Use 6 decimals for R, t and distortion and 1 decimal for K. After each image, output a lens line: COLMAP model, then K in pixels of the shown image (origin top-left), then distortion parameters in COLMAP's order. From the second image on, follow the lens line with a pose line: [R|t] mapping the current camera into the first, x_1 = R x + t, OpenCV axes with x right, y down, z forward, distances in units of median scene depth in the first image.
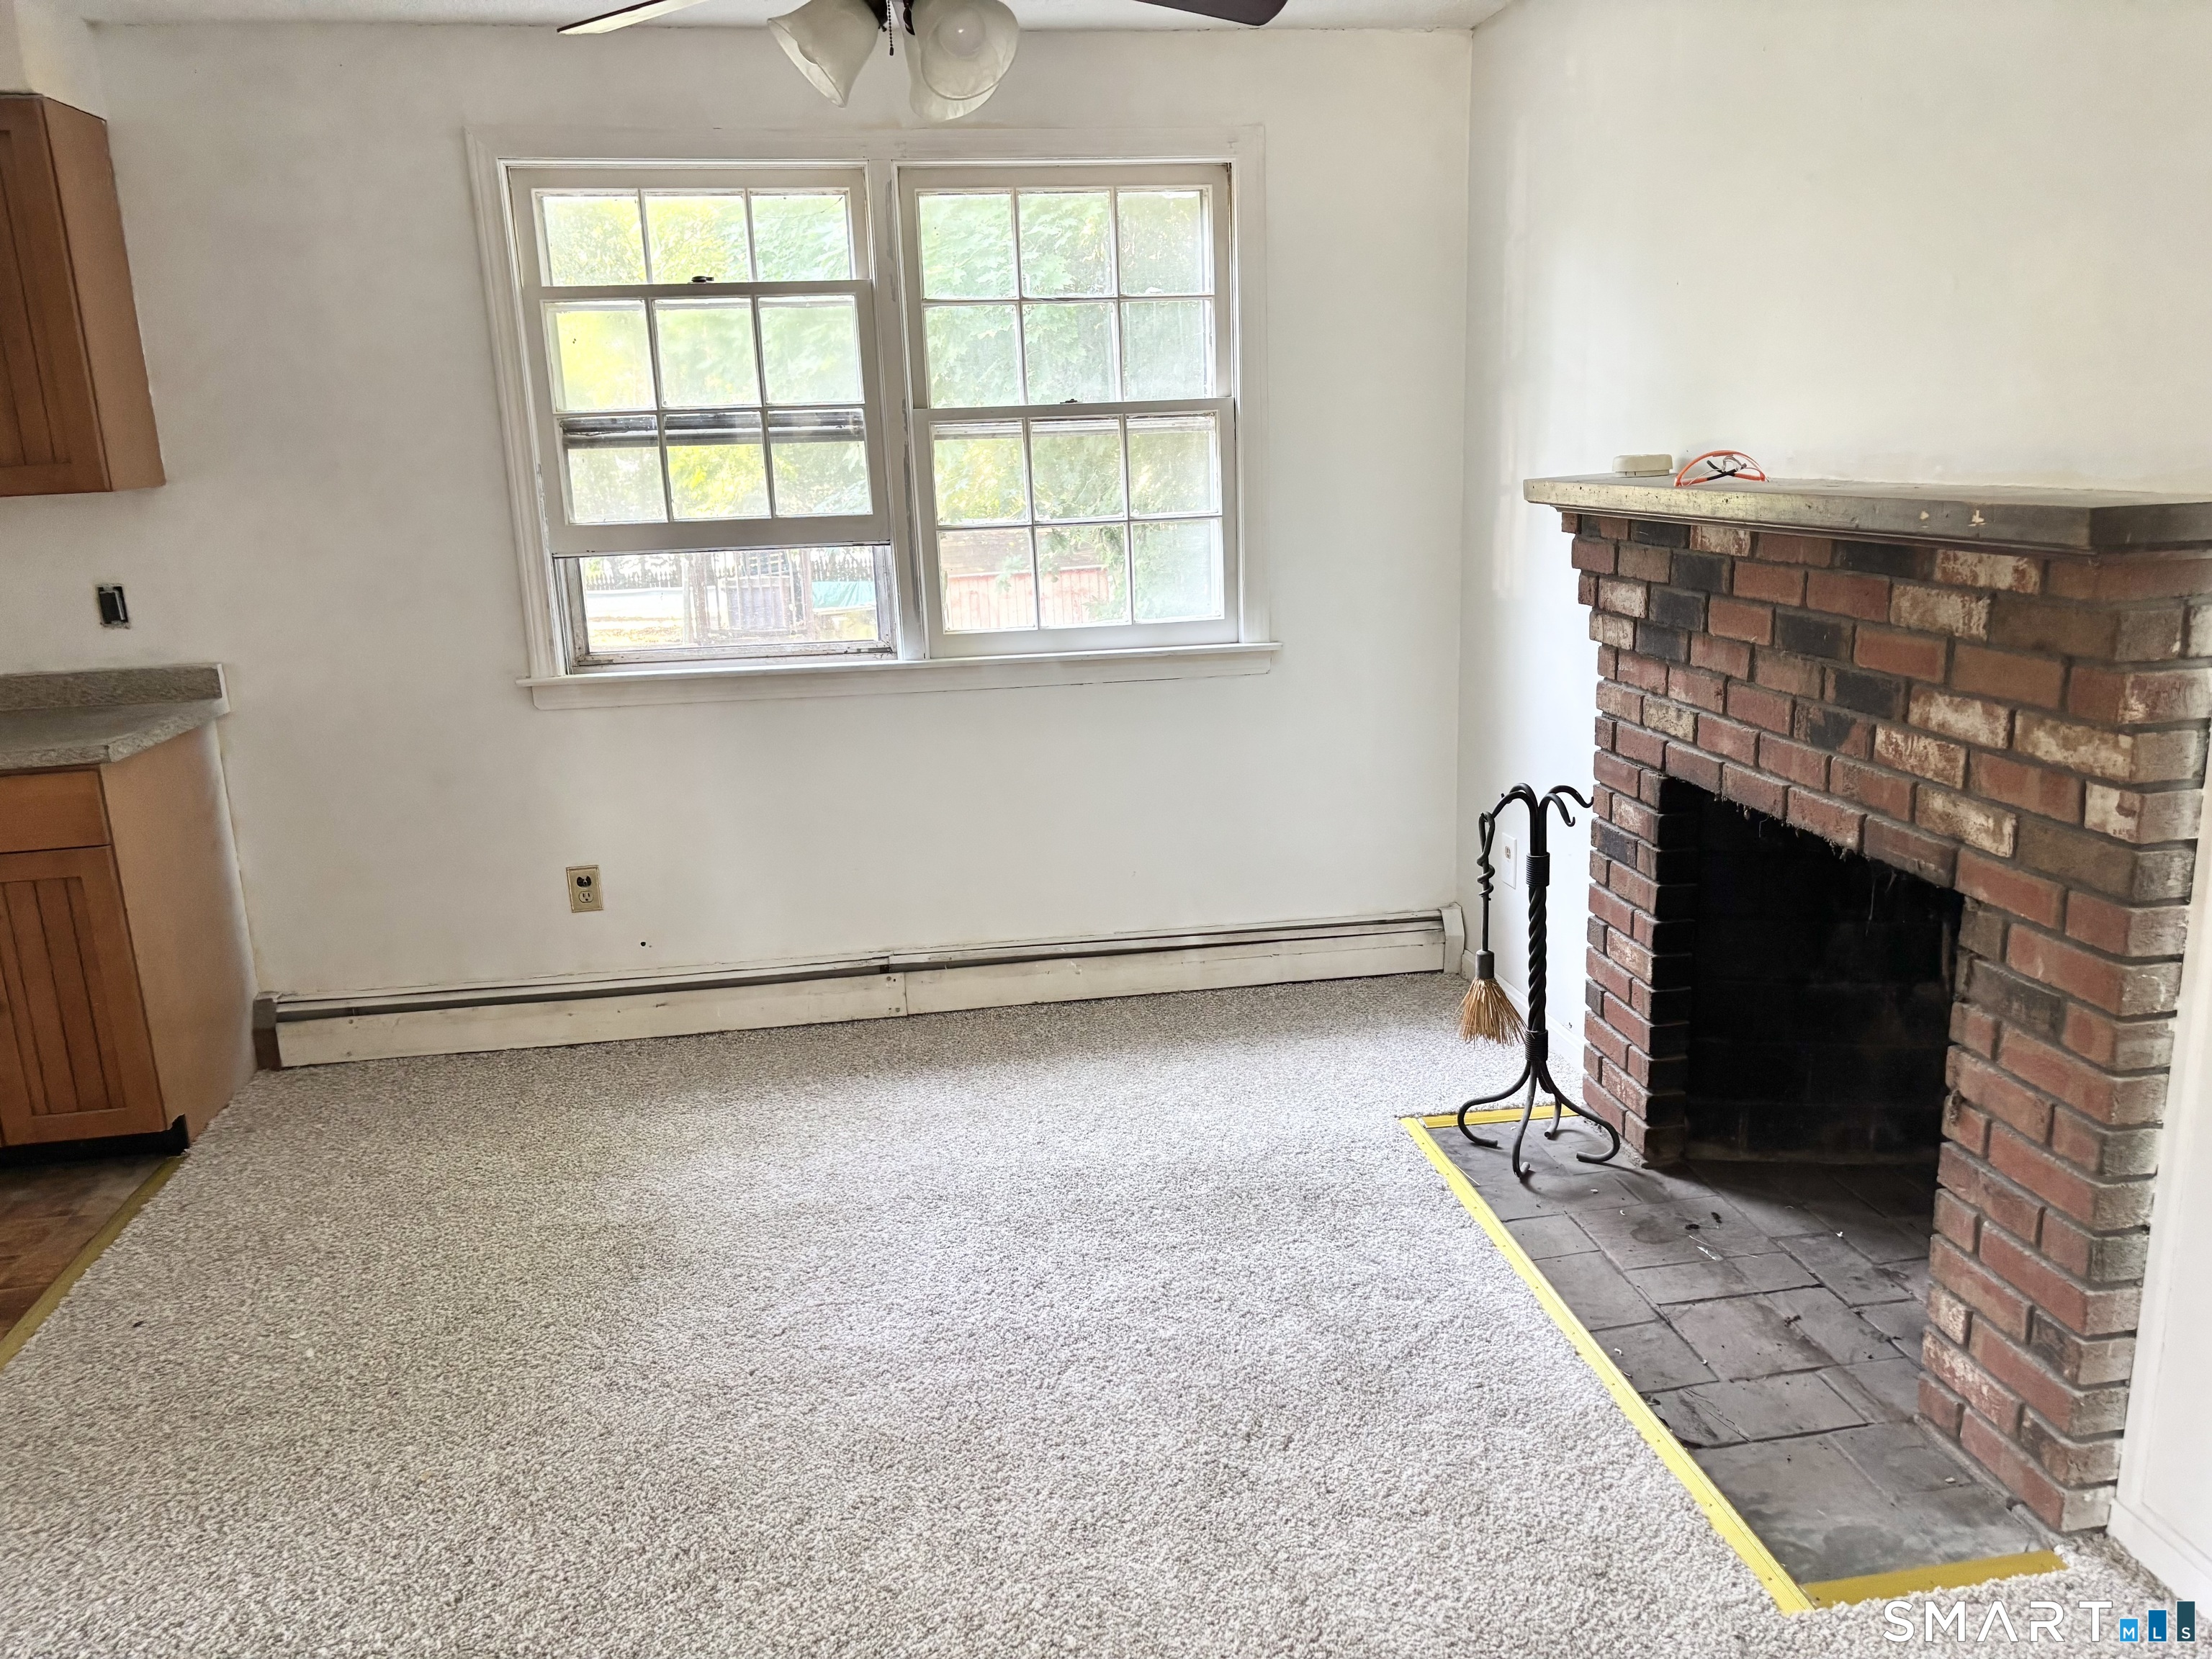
lens RADIAL K [[1669.0, 0, 1115.5], [0, 1669.0, 826.7], [0, 0, 1]] dist [0.041307, -0.009953]
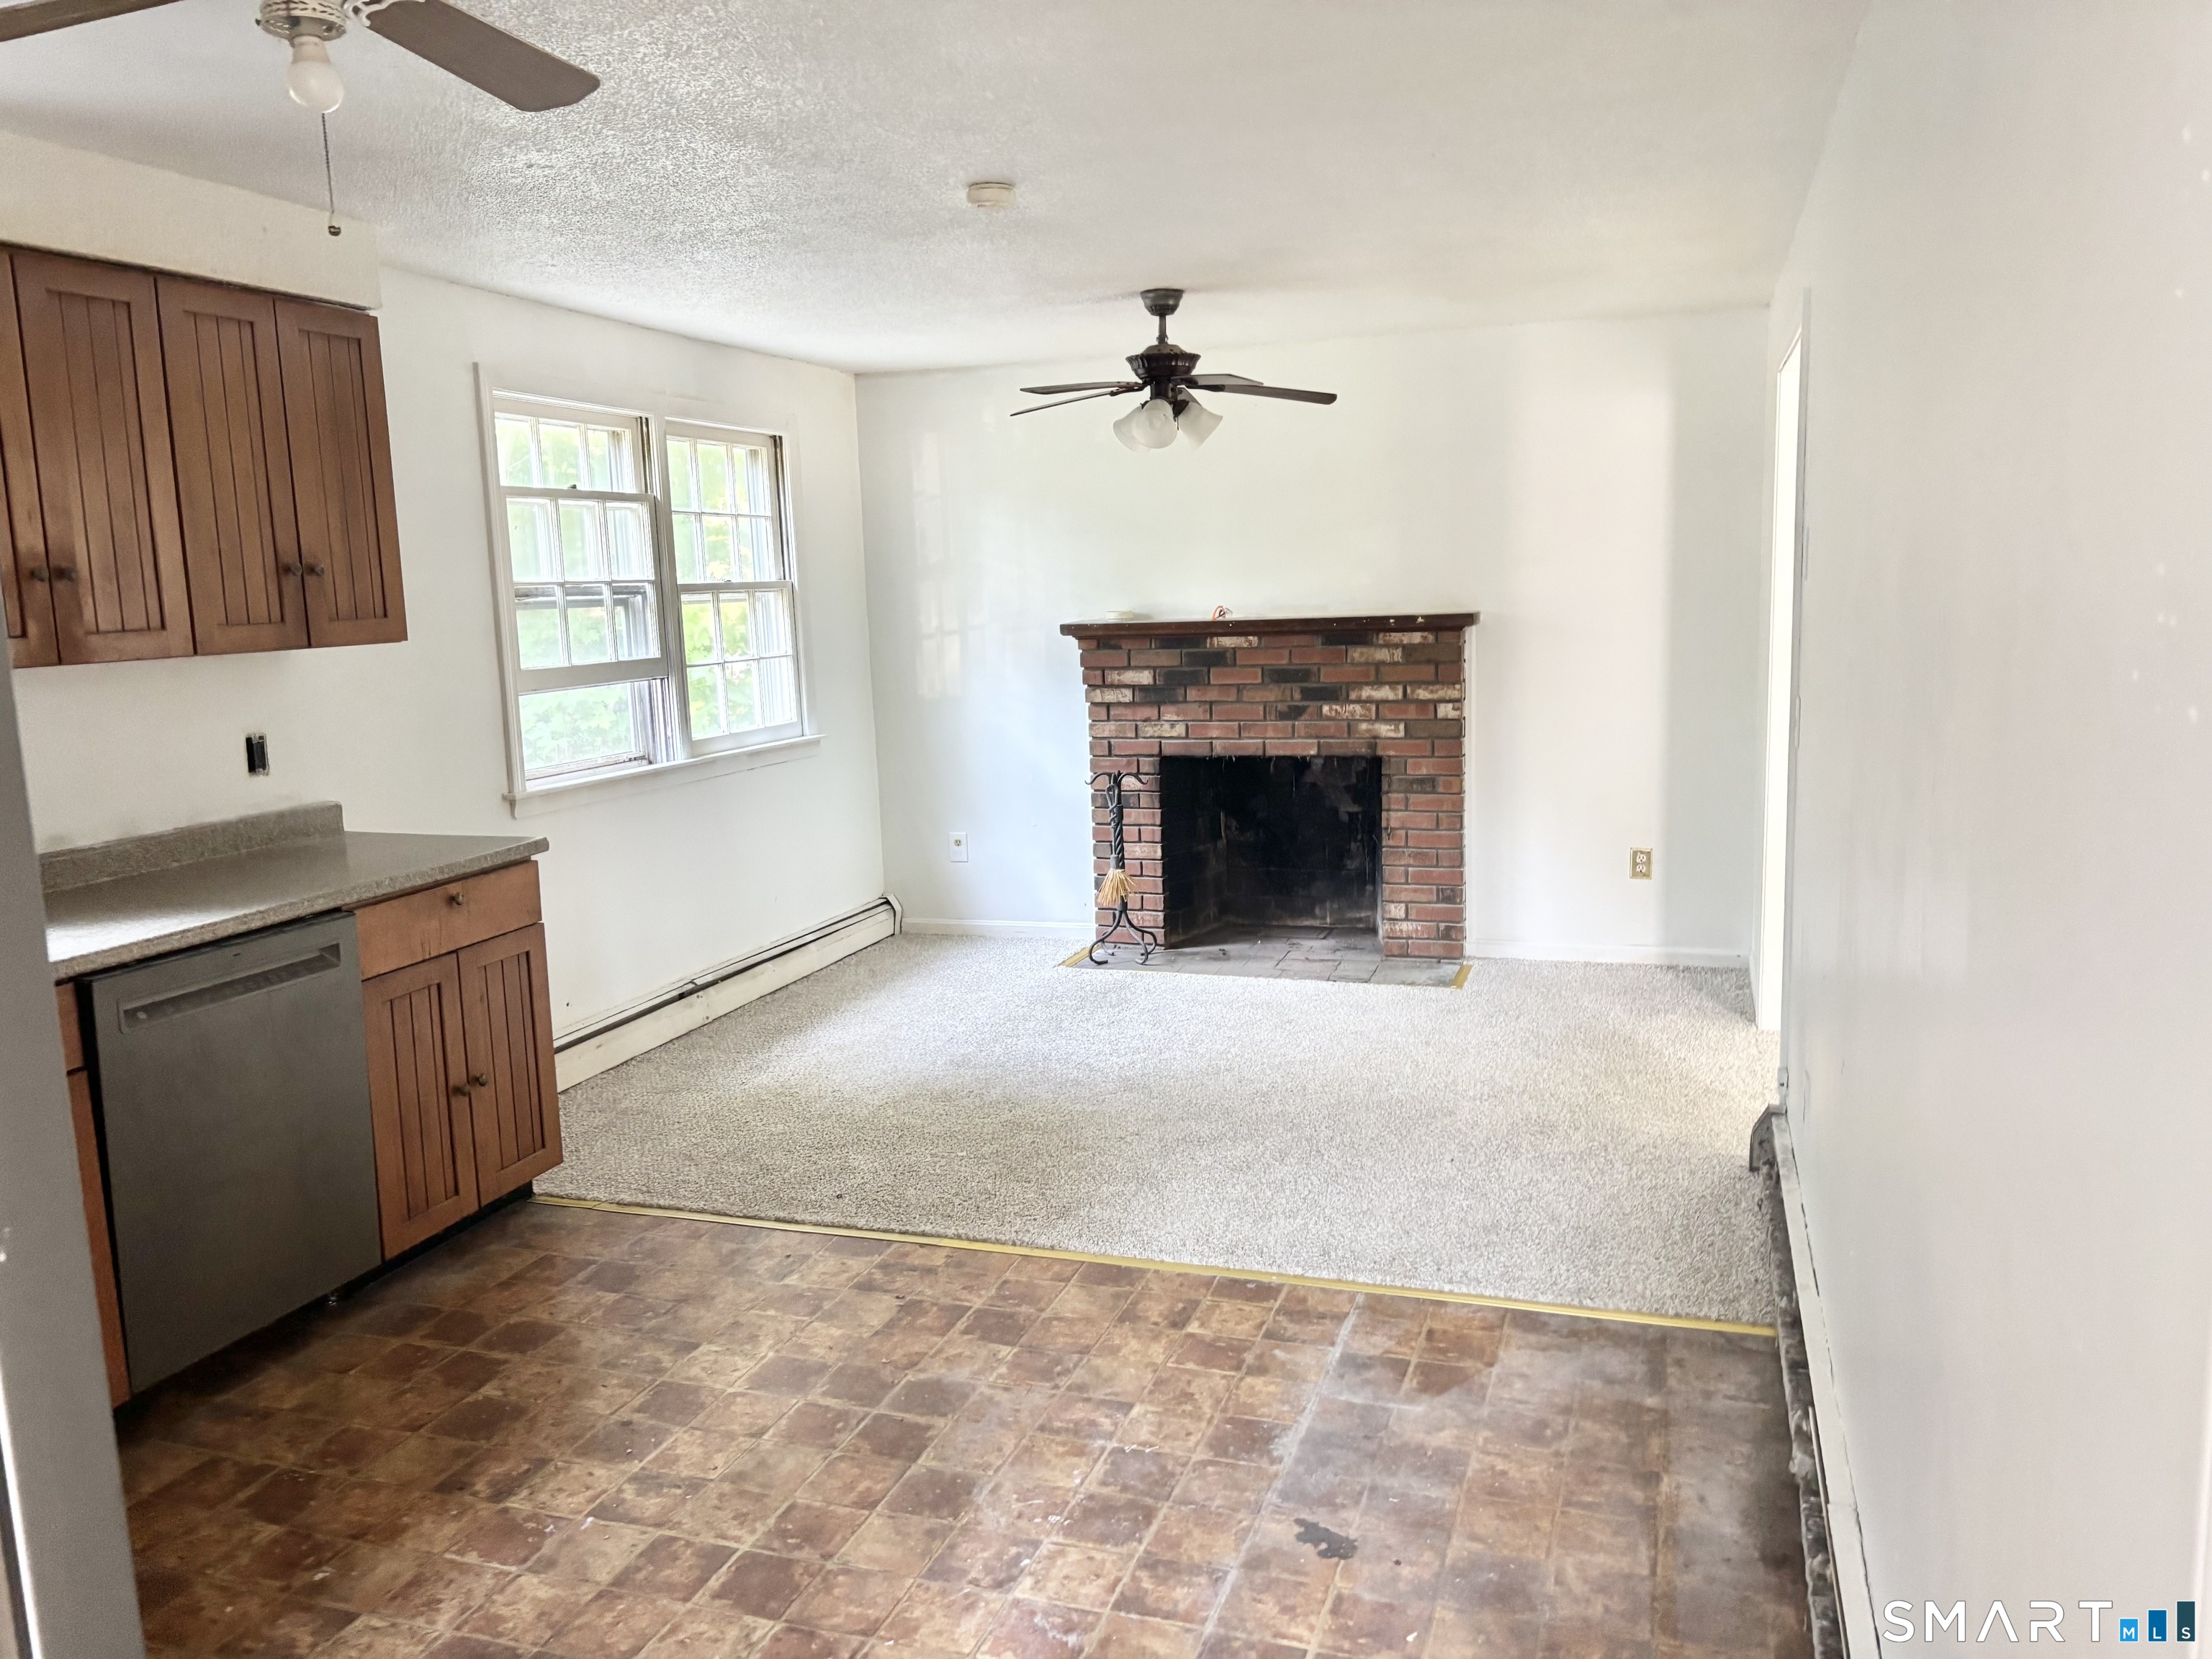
lens RADIAL K [[1669.0, 0, 1108.4], [0, 1669.0, 834.9], [0, 0, 1]] dist [0.041307, -0.009953]
pose [[0.470038, -0.114641, 0.875170, -1.803466], [0.216255, 0.976266, 0.011738, 0.031366], [-0.855744, 0.183742, 0.483674, 0.054629]]
